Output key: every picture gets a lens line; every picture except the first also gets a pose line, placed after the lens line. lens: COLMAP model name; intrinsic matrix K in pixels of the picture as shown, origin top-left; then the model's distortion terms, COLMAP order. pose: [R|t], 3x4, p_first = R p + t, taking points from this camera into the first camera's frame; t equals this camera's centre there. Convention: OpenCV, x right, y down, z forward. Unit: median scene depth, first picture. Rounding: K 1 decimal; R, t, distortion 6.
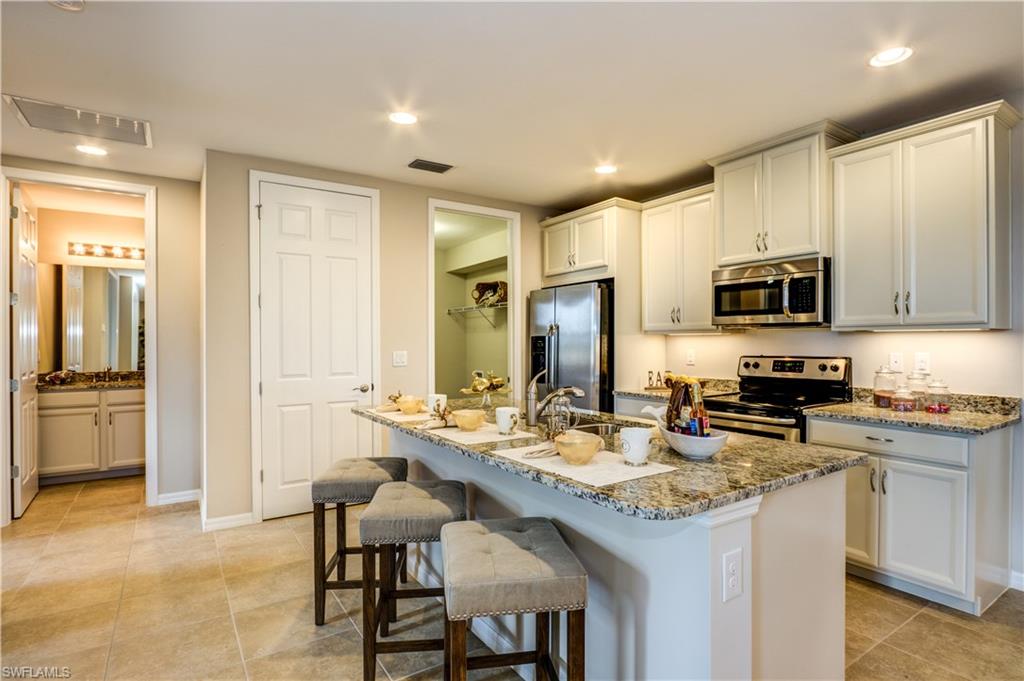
lens RADIAL K [[508.5, 0, 516.4], [0, 508.5, 343.7], [0, 0, 1]] dist [-0.011683, 0.001270]
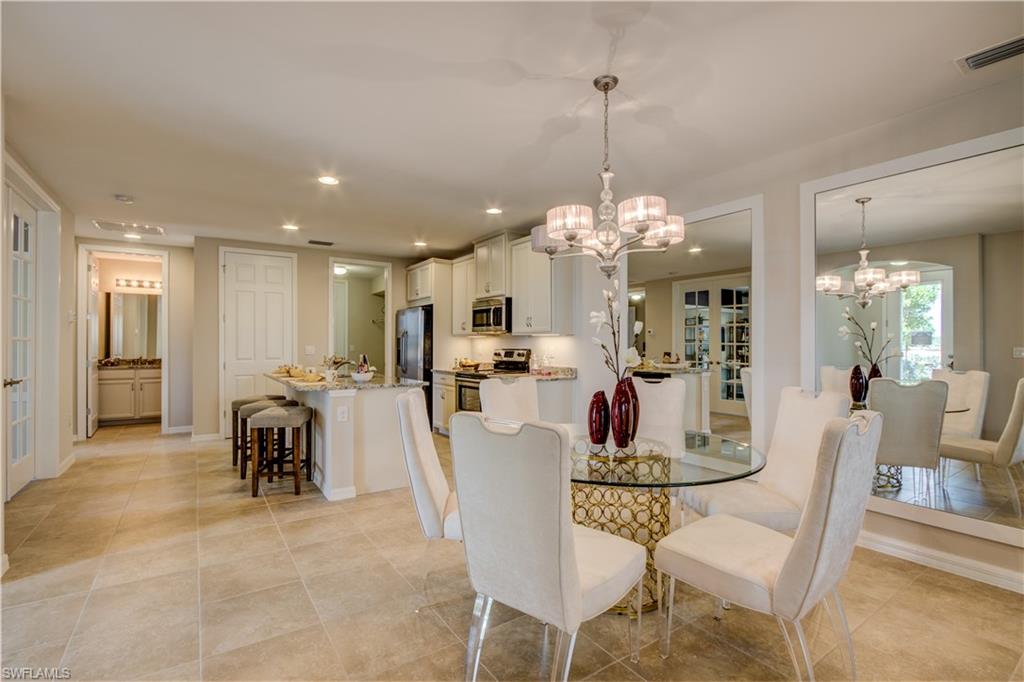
lens RADIAL K [[470.7, 0, 506.7], [0, 470.7, 340.0], [0, 0, 1]] dist [-0.001627, -0.000228]
pose [[0.999953, 0.002854, -0.009280, 0.451028], [-0.002966, 0.999923, -0.012029, 0.010482], [0.009245, 0.012056, 0.999885, -0.586146]]
